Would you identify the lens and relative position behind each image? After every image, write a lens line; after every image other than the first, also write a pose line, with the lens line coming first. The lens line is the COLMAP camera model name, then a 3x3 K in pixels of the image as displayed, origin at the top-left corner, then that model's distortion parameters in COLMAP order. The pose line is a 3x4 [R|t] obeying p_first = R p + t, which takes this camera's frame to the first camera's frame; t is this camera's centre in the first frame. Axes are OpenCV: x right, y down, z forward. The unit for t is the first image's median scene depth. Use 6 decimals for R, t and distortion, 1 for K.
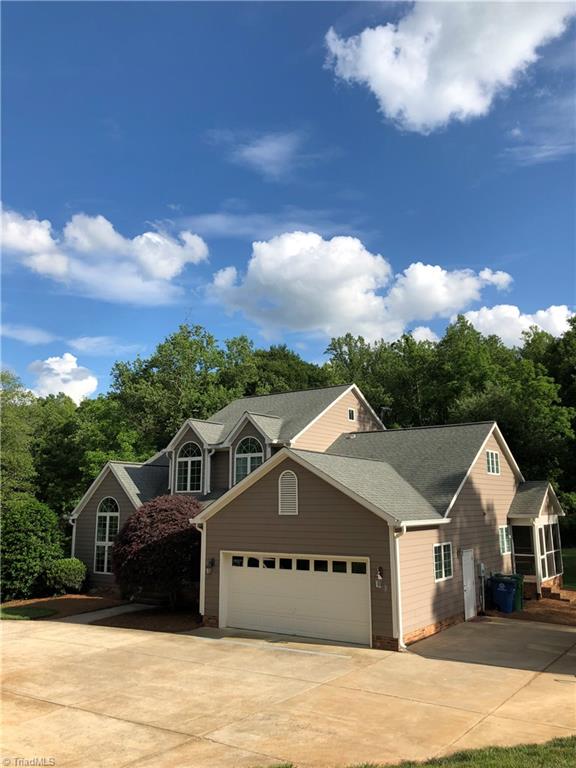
lens RADIAL K [[640.8, 0, 288.0], [0, 640.8, 384.0], [0, 0, 1]] dist [0.060135, -0.066259]
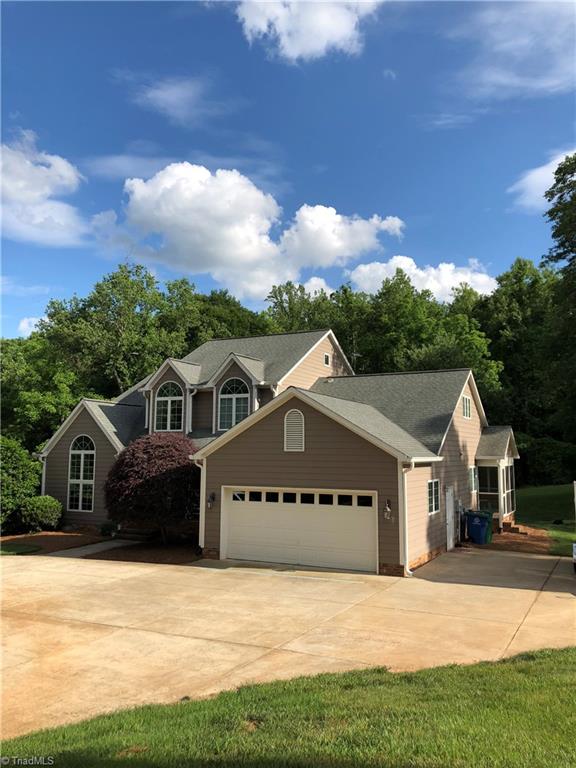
lens RADIAL K [[637.4, 0, 288.0], [0, 637.4, 384.0], [0, 0, 1]] dist [0.144741, -0.325664]
pose [[0.991042, 0.025630, 0.131072, -0.104758], [-0.035891, 0.996421, 0.076531, 0.011918], [-0.128641, -0.080550, 0.988414, -0.005739]]
